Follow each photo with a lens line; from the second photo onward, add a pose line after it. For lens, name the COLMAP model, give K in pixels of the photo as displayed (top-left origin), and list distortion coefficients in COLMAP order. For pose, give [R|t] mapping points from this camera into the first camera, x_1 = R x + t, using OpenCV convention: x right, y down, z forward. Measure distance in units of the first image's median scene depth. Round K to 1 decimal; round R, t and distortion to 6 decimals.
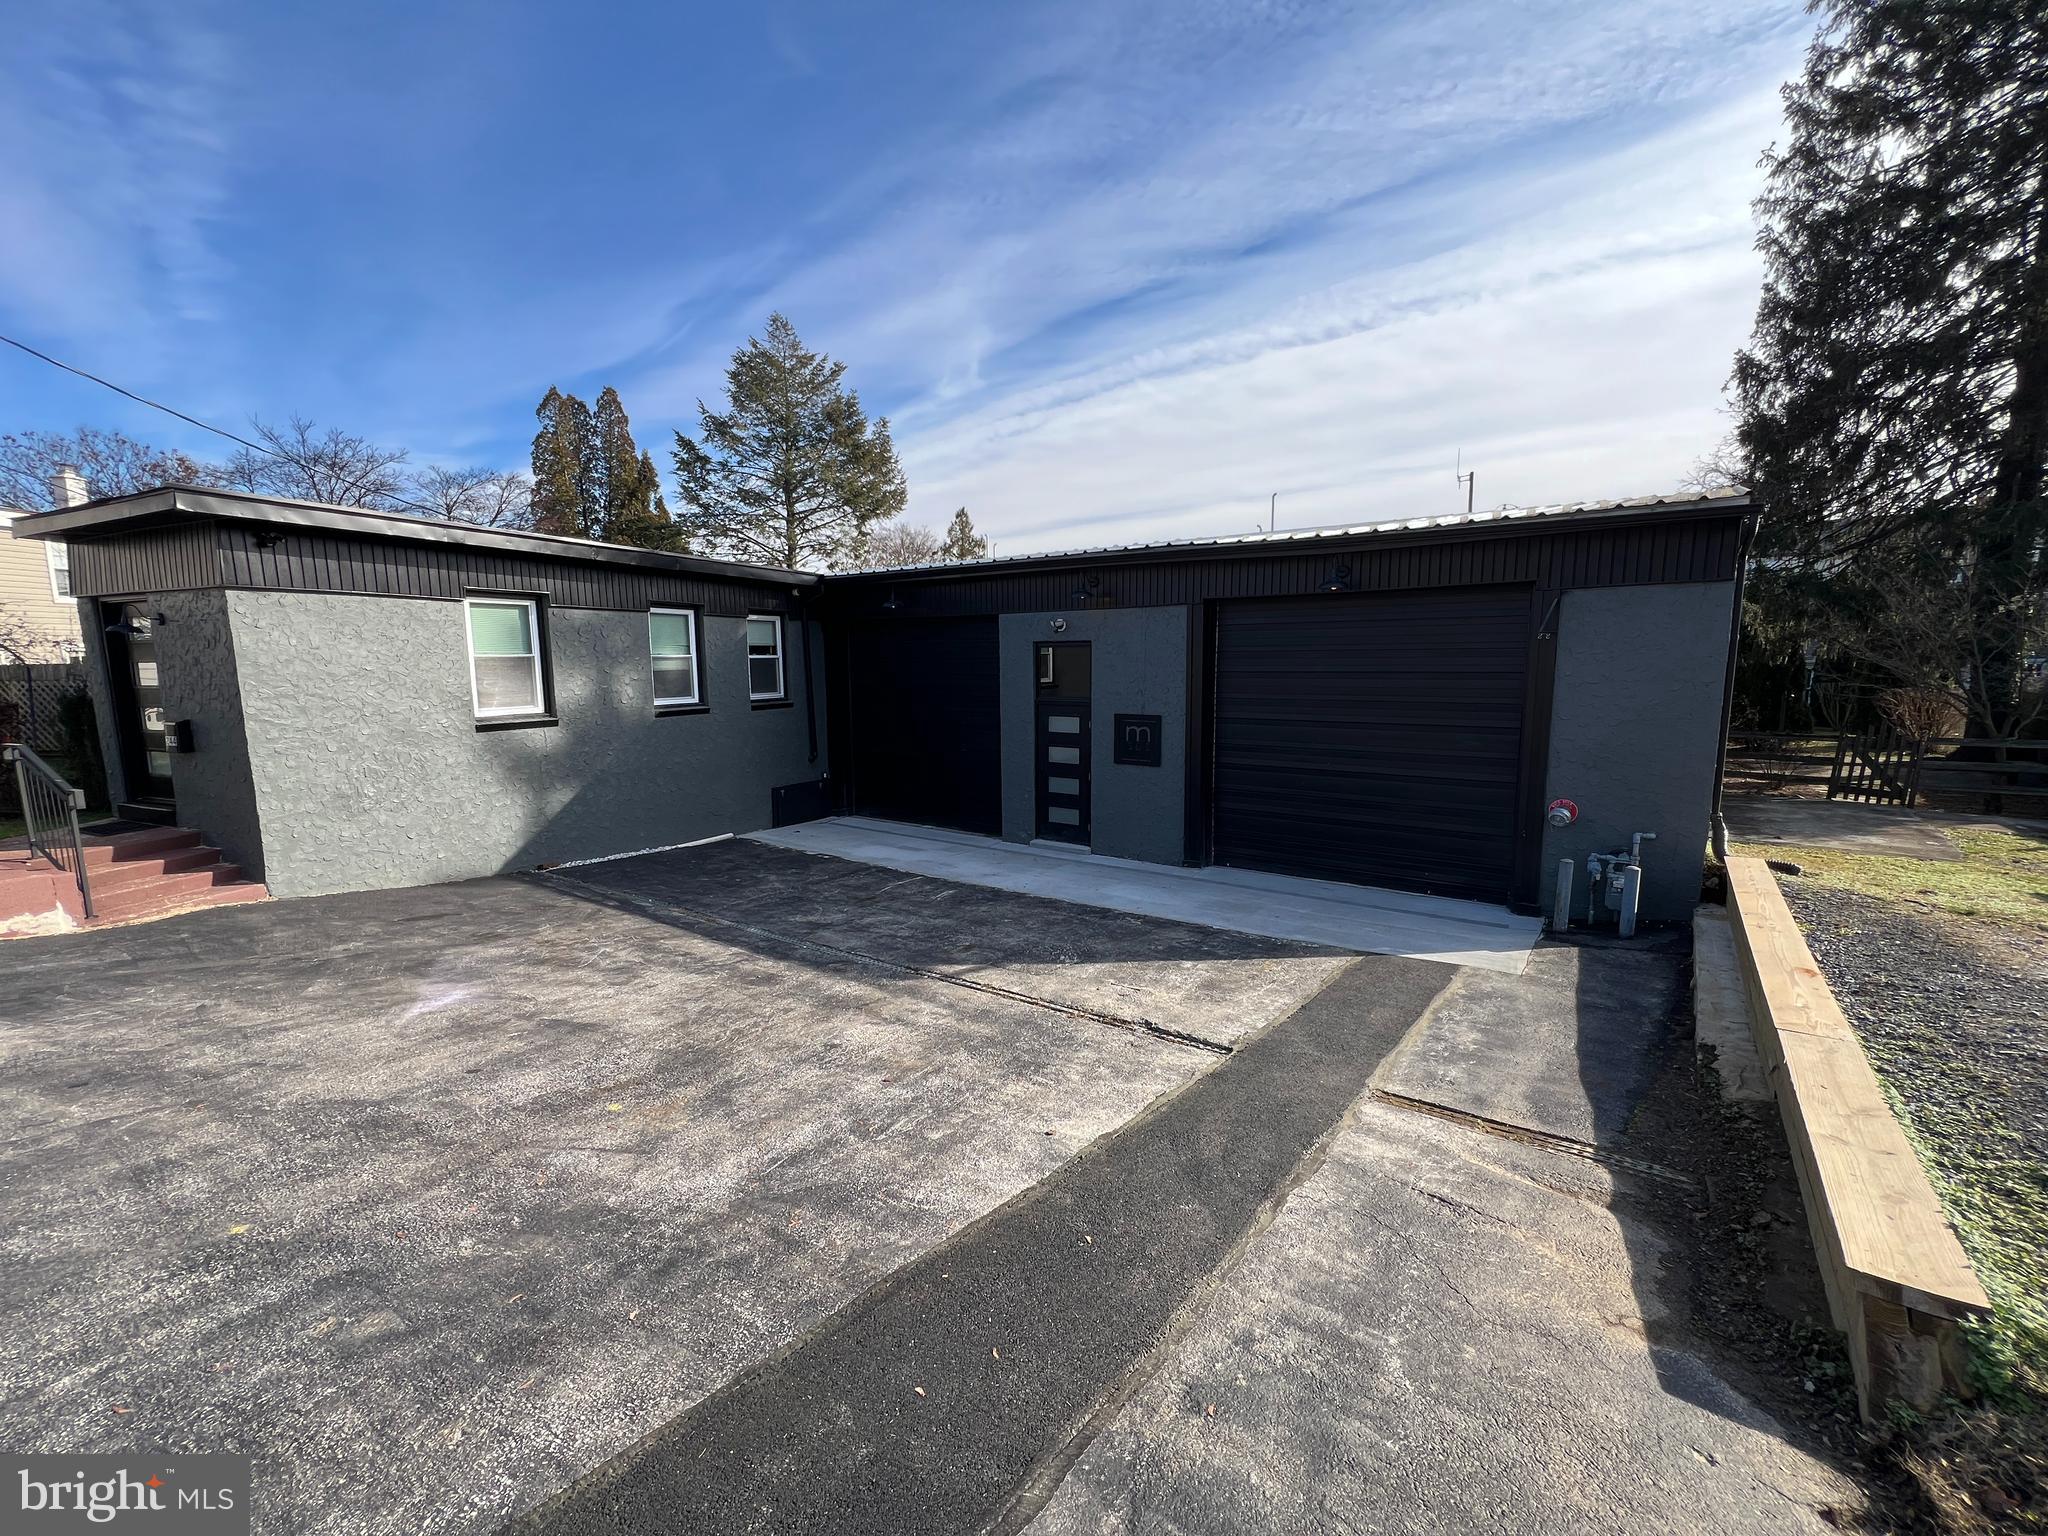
lens RADIAL K [[816.5, 0, 1016.7], [0, 816.5, 765.4], [0, 0, 1]] dist [0.000078, -0.000053]
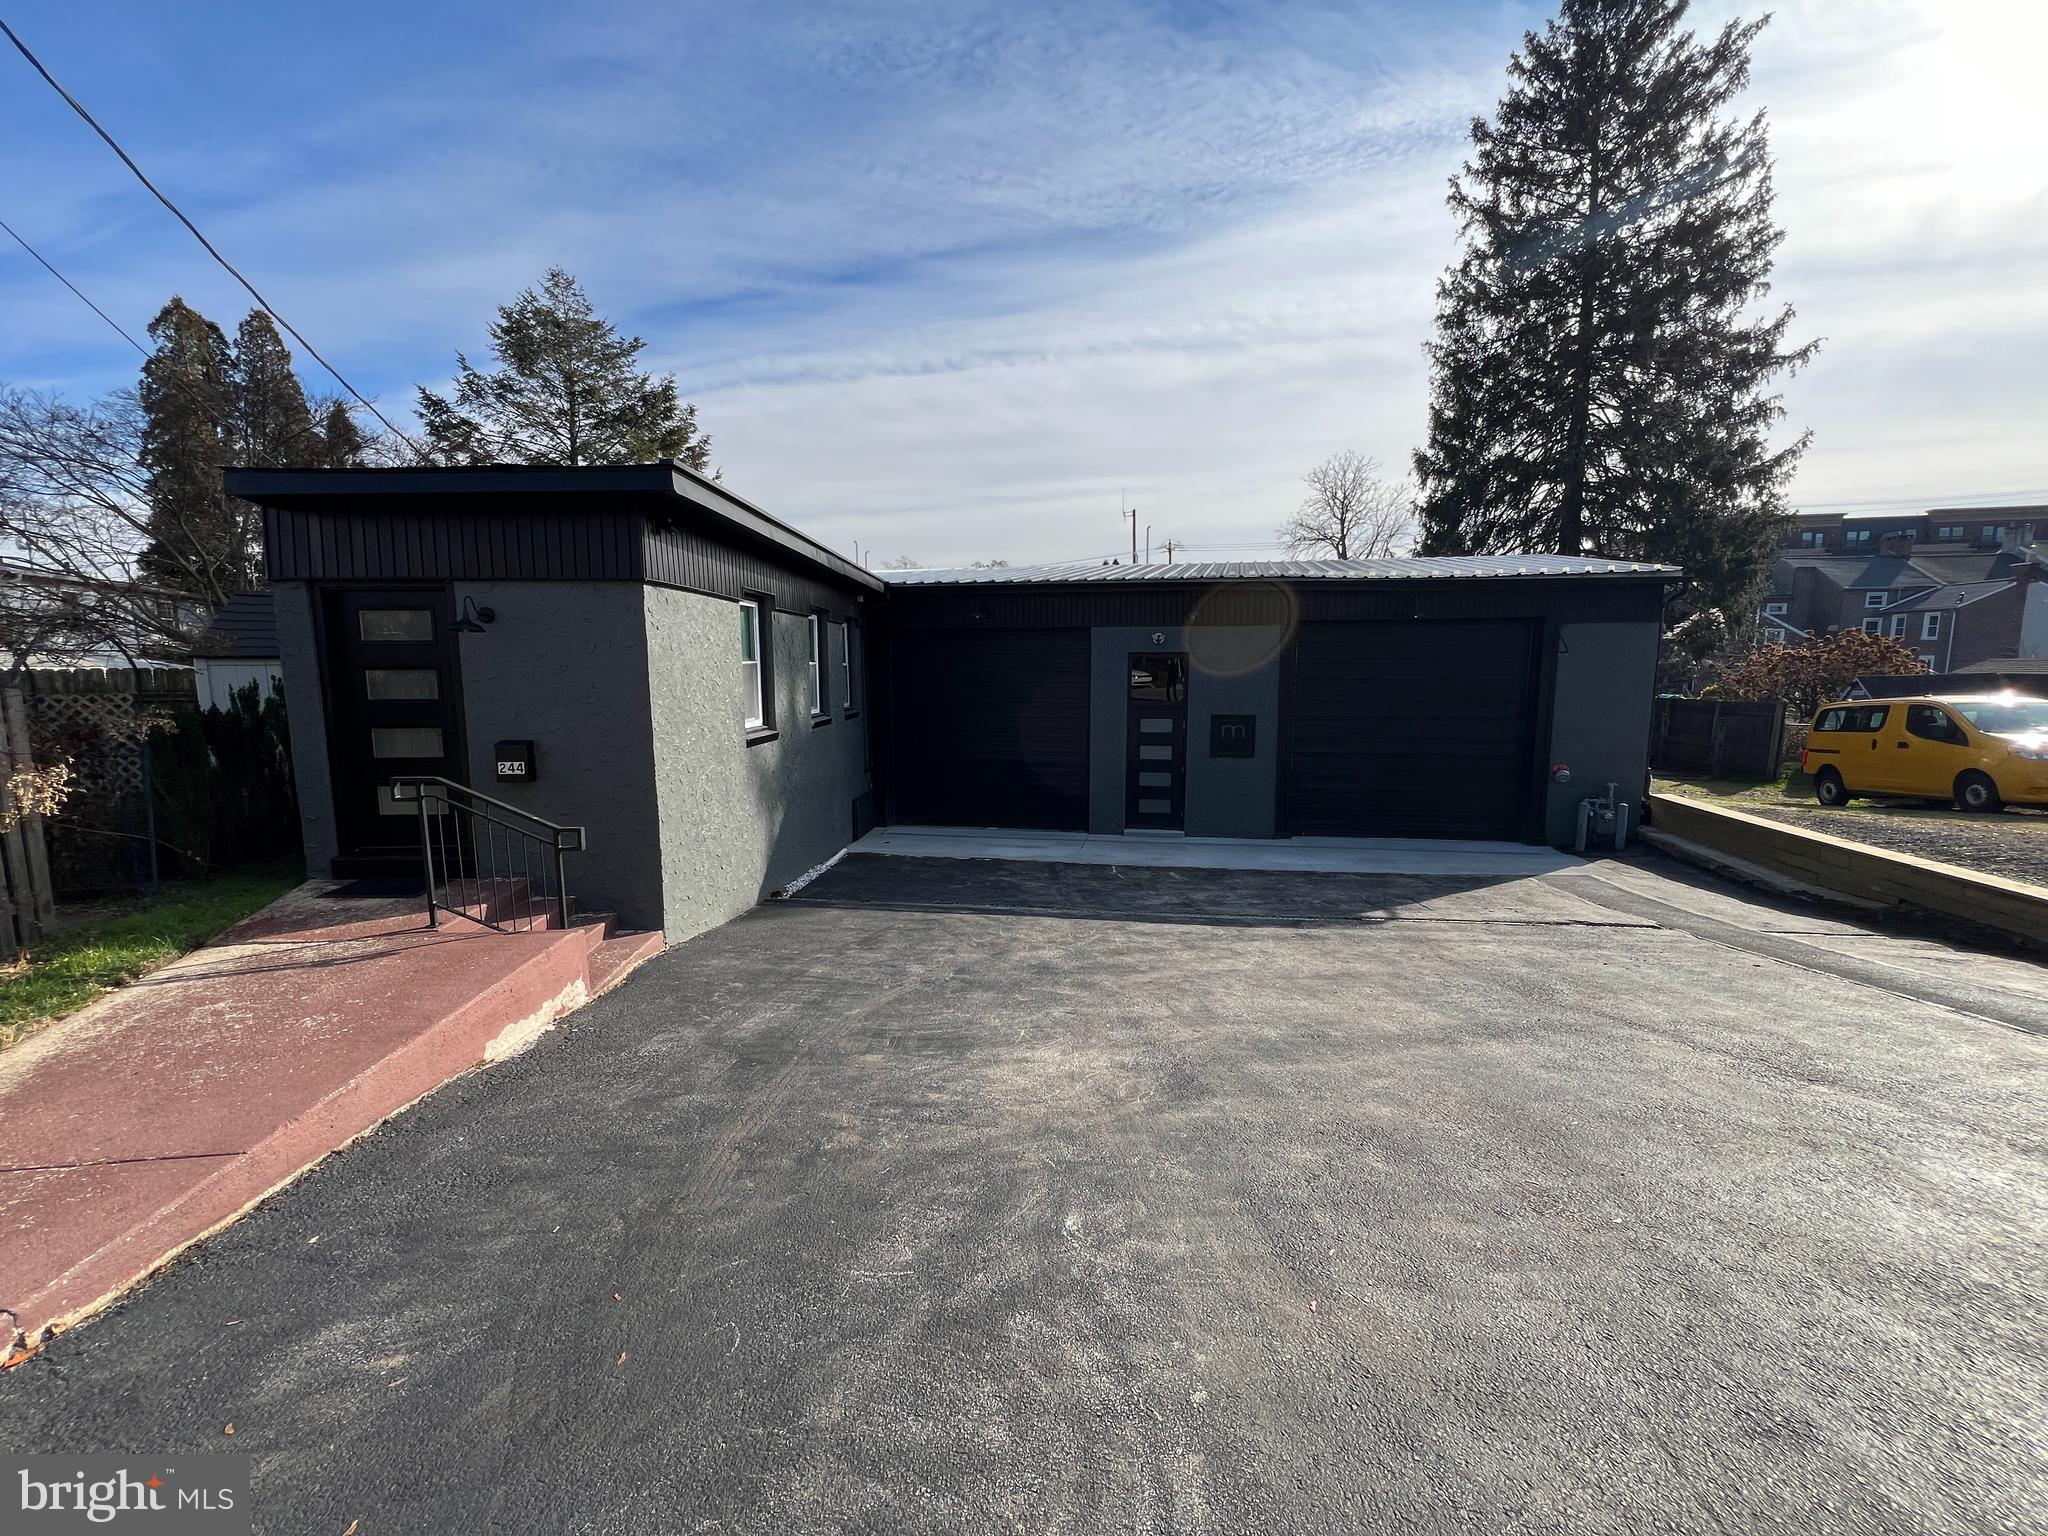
lens RADIAL K [[816.5, 0, 1022.8], [0, 816.5, 766.4], [0, 0, 1]] dist [0.000078, -0.000053]
pose [[0.906930, -0.046863, 0.418666, -0.606227], [0.050885, 0.998703, 0.001559, -0.004370], [-0.418196, 0.019890, 0.908139, 0.046780]]
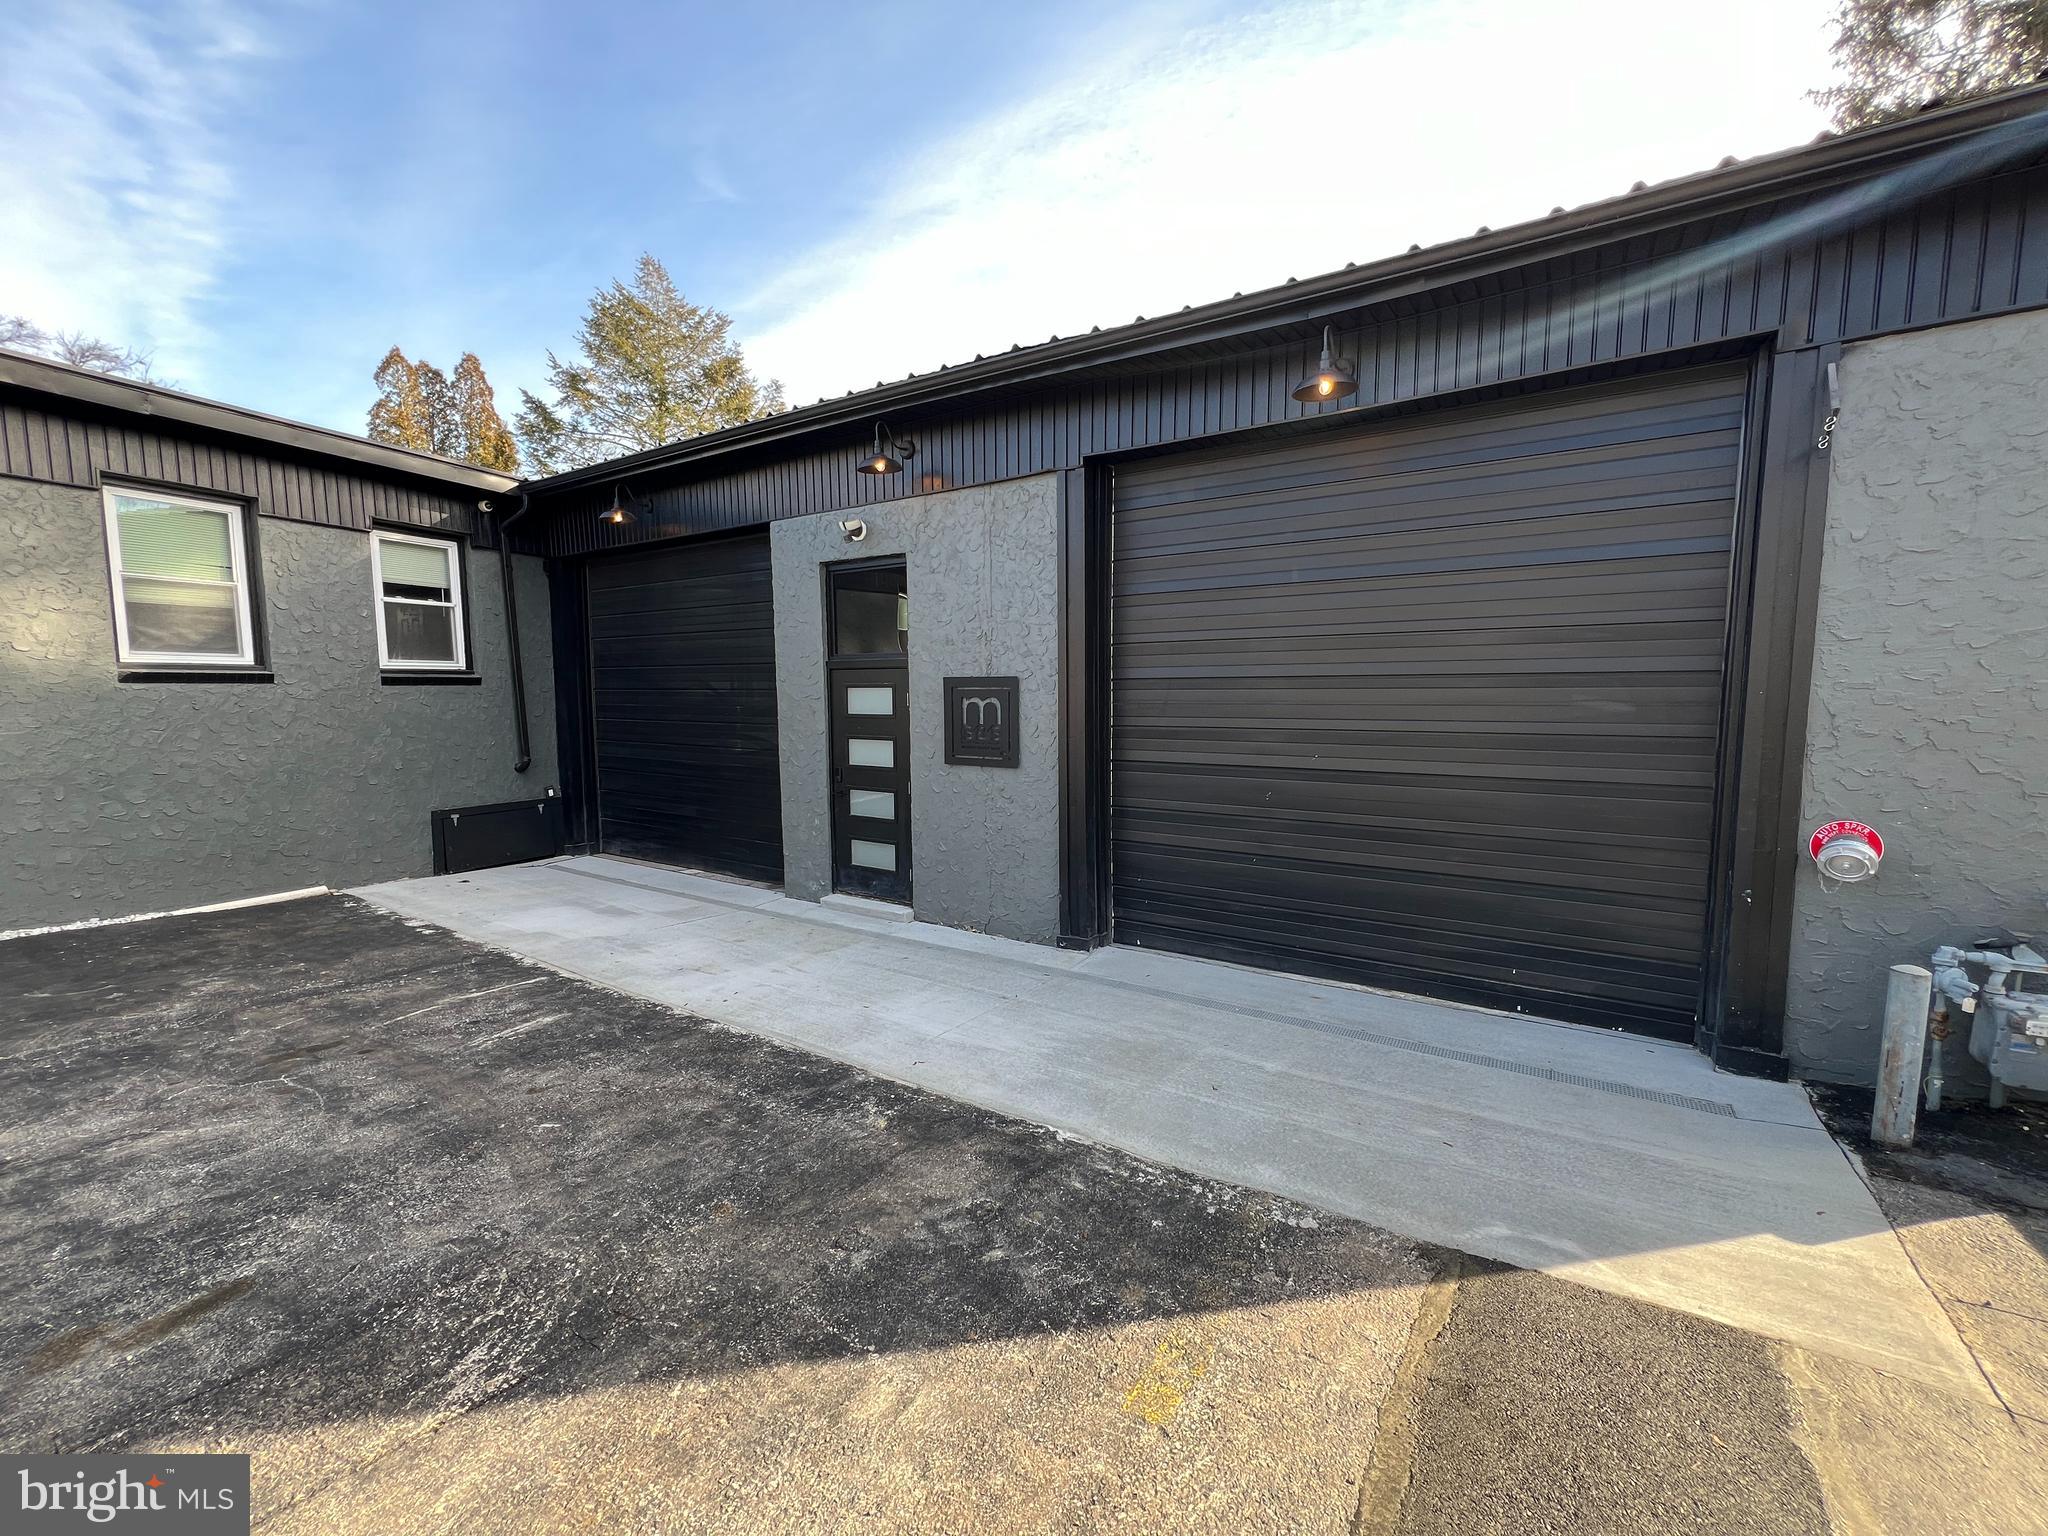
lens RADIAL K [[816.5, 0, 1014.3], [0, 816.5, 768.5], [0, 0, 1]] dist [0.000078, -0.000053]
pose [[0.999374, -0.000891, 0.035359, 0.145453], [0.002076, 0.999437, -0.033493, 0.019657], [-0.035309, 0.033546, 0.998813, 0.415682]]
